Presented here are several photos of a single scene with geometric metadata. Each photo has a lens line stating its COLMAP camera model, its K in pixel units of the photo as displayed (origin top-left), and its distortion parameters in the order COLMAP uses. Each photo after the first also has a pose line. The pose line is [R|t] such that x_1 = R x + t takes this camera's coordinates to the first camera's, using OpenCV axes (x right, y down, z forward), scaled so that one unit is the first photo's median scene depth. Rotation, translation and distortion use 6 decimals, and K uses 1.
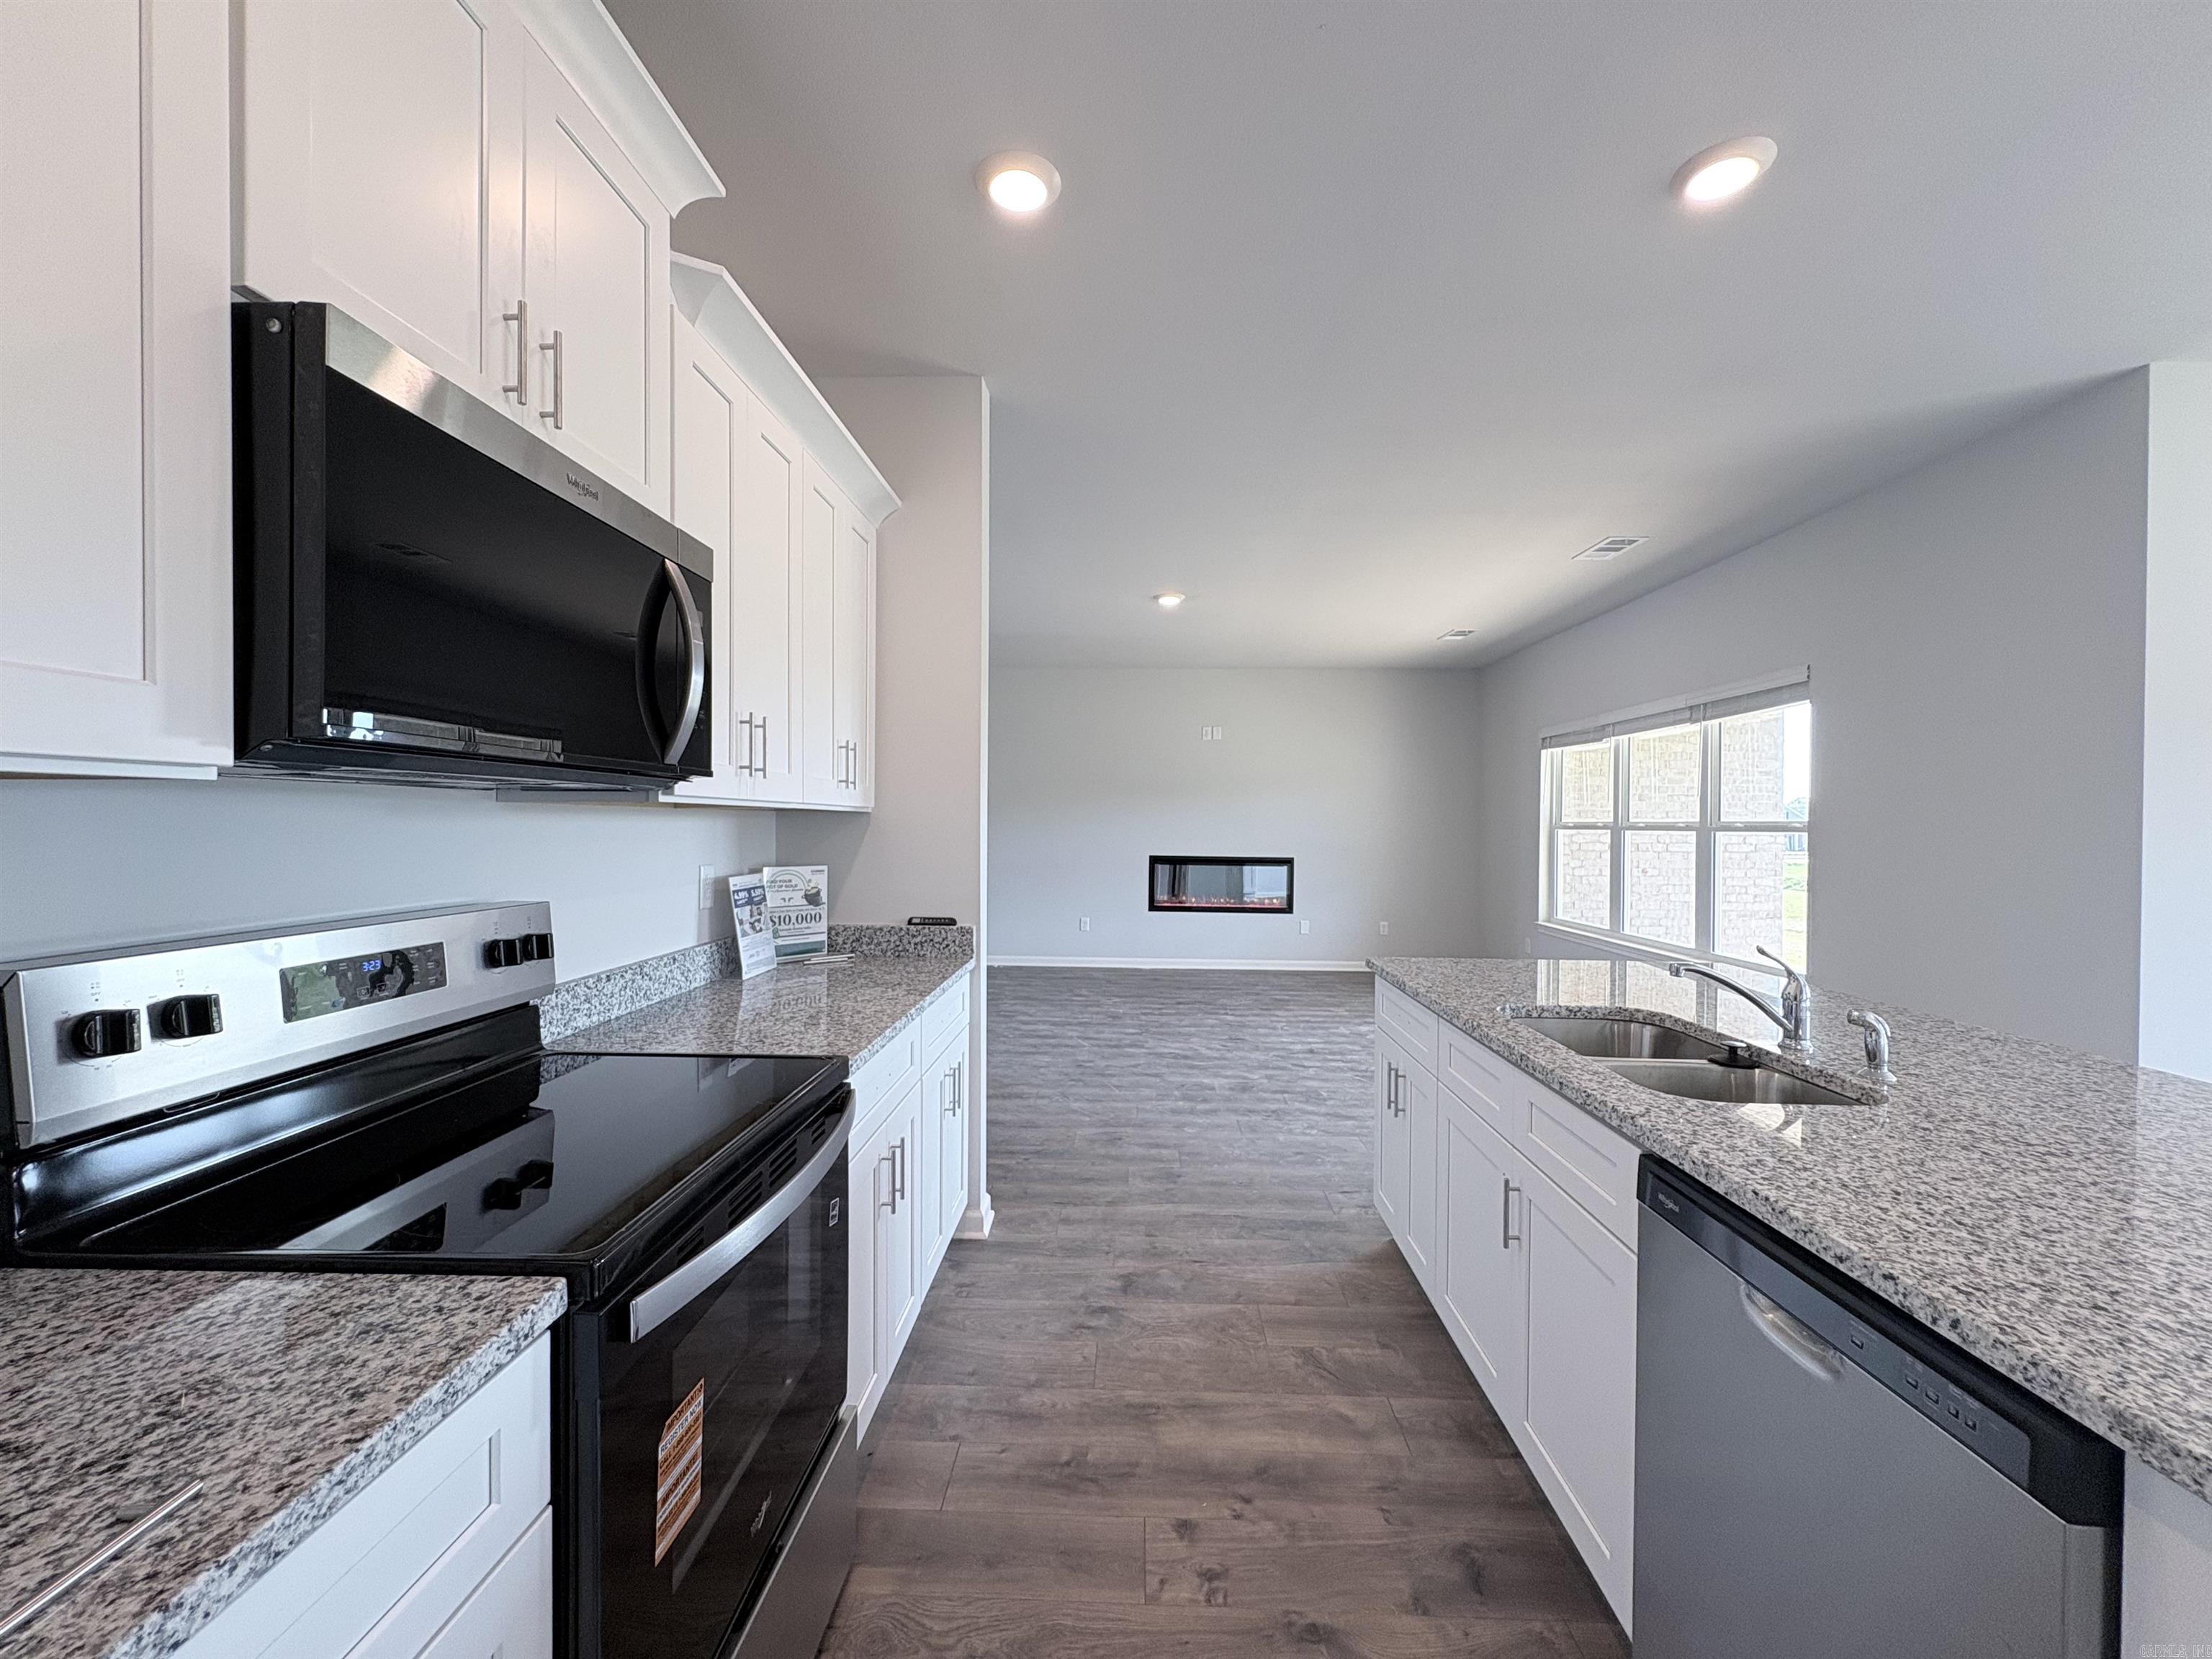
lens RADIAL K [[889.5, 0, 1115.4], [0, 889.5, 830.3], [0, 0, 1]] dist [0.000393, 0.000051]
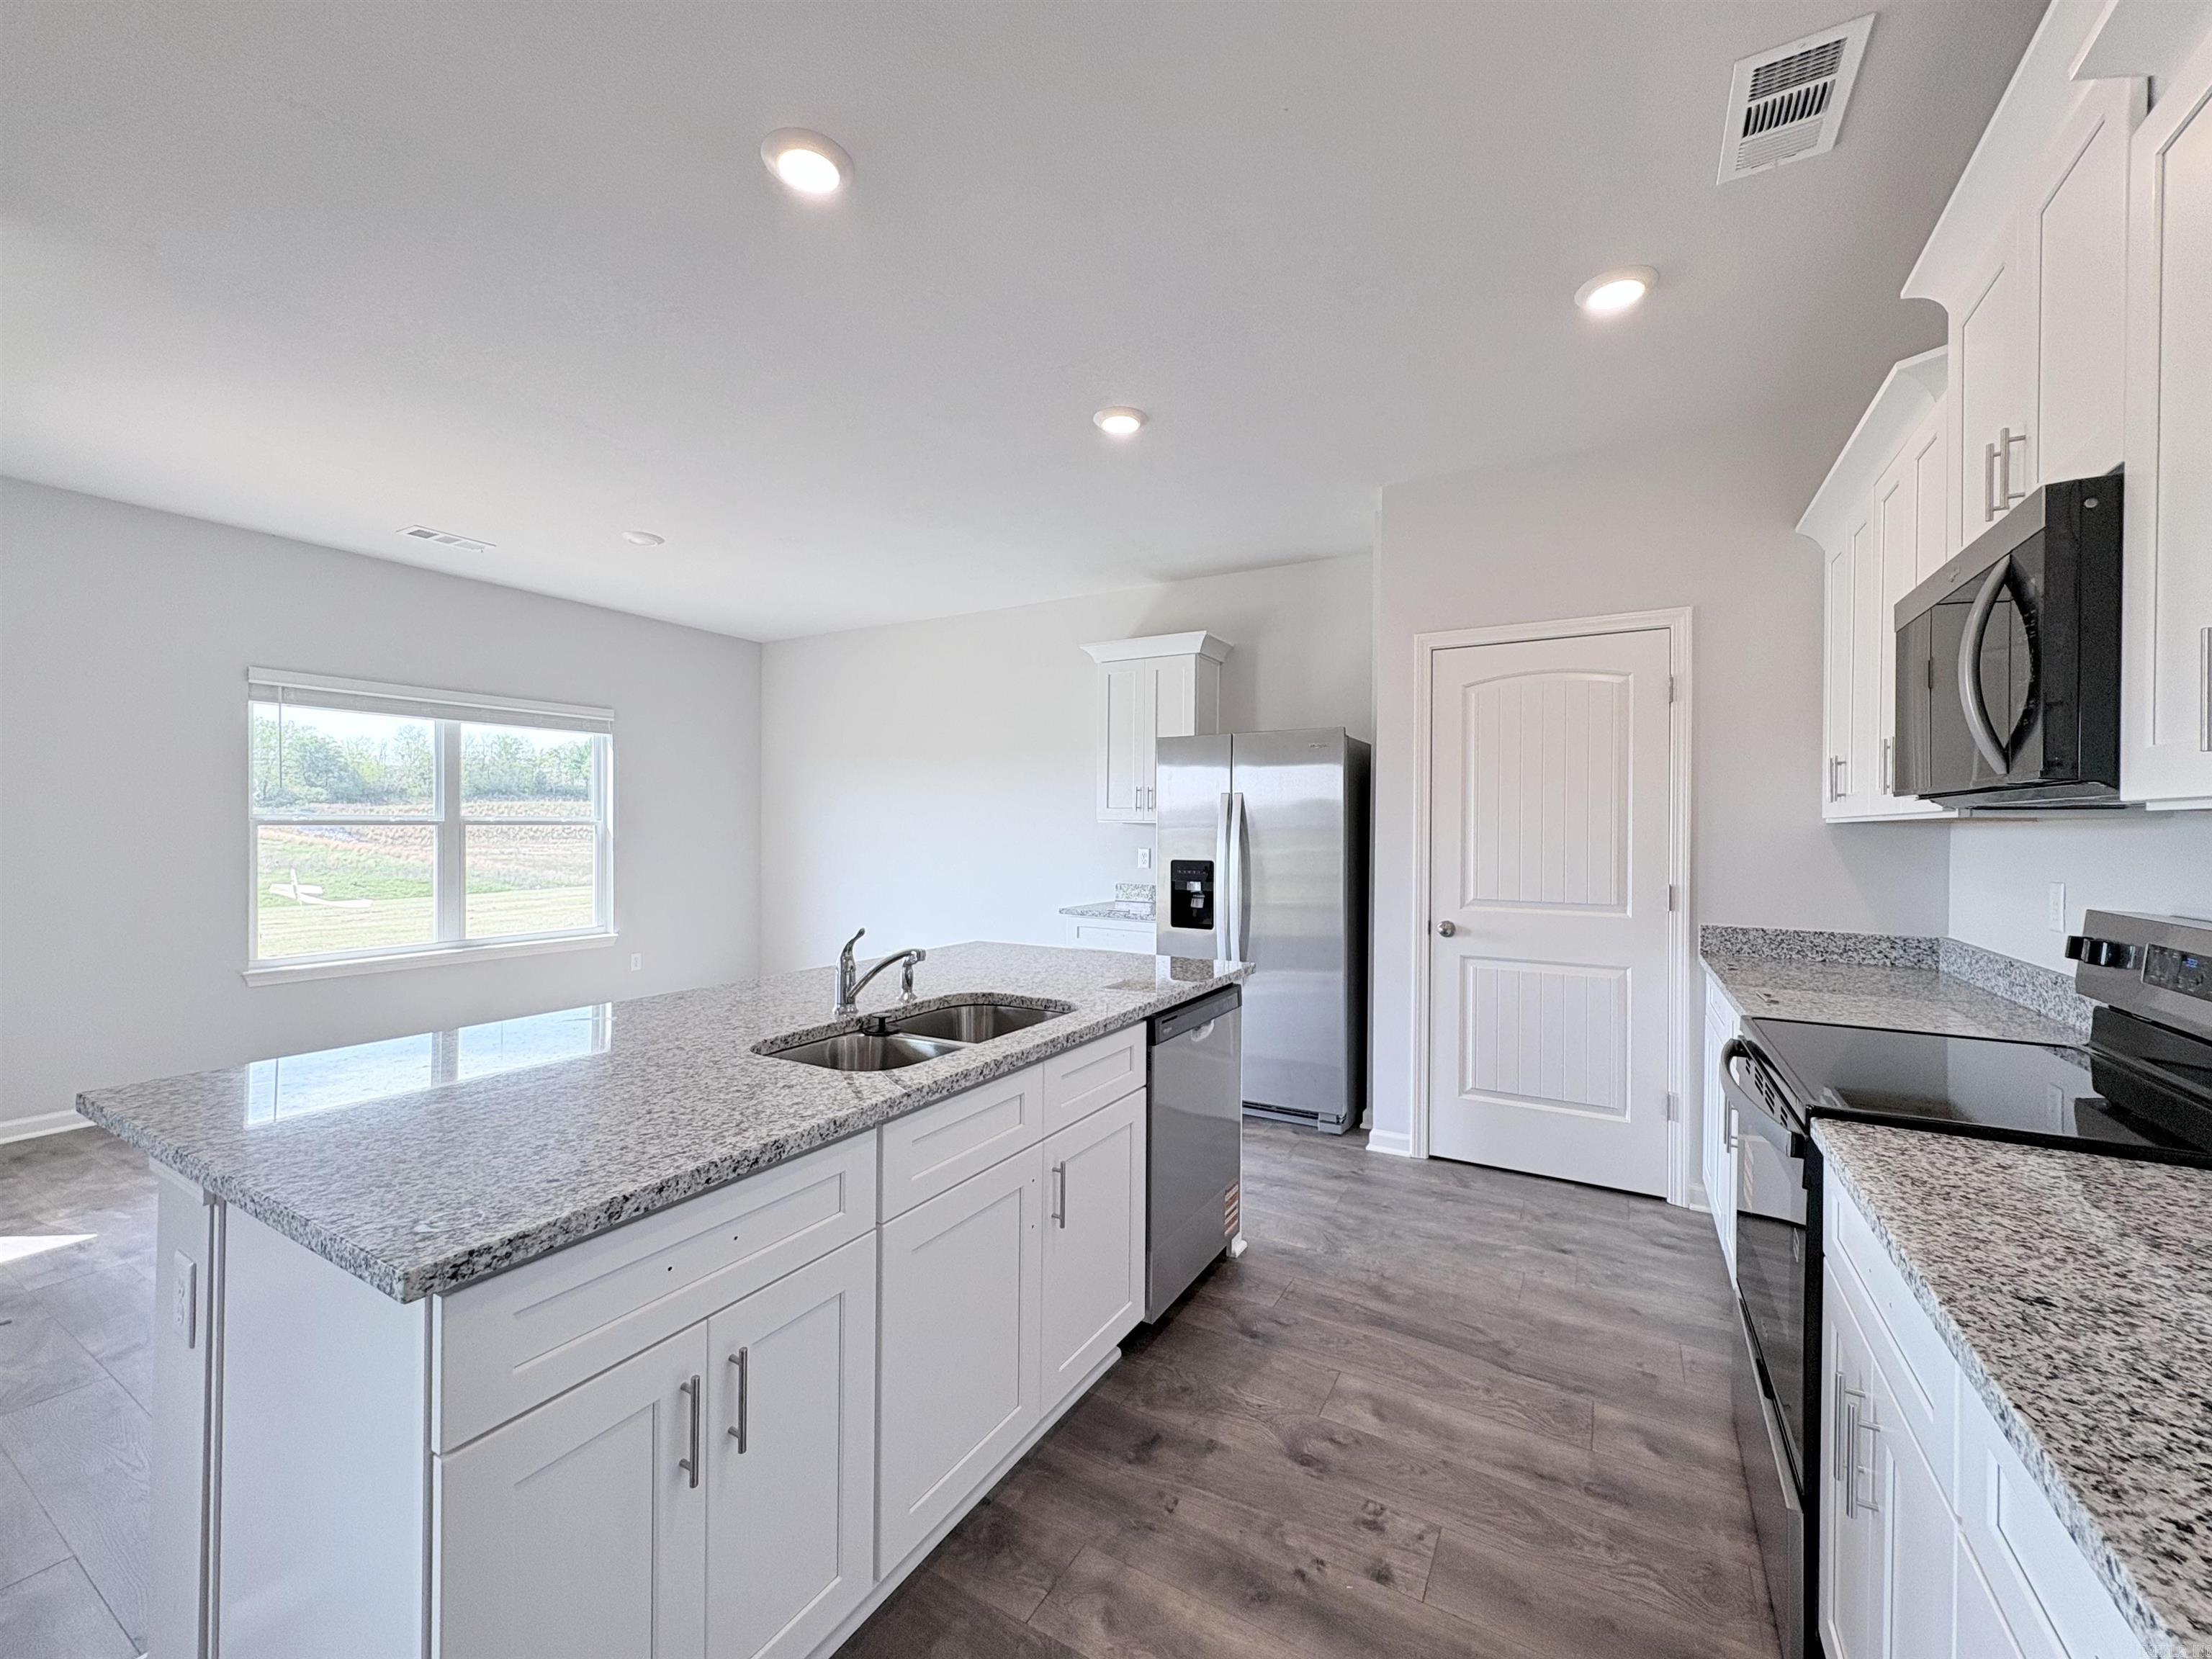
lens RADIAL K [[883.4, 0, 1097.0], [0, 883.4, 828.7], [0, 0, 1]] dist [-0.011726, 0.000013]
pose [[-0.877053, -0.014643, 0.480171, -0.031553], [-0.008737, 0.999856, 0.014534, -0.006688], [-0.480314, 0.008552, -0.877055, 0.670089]]
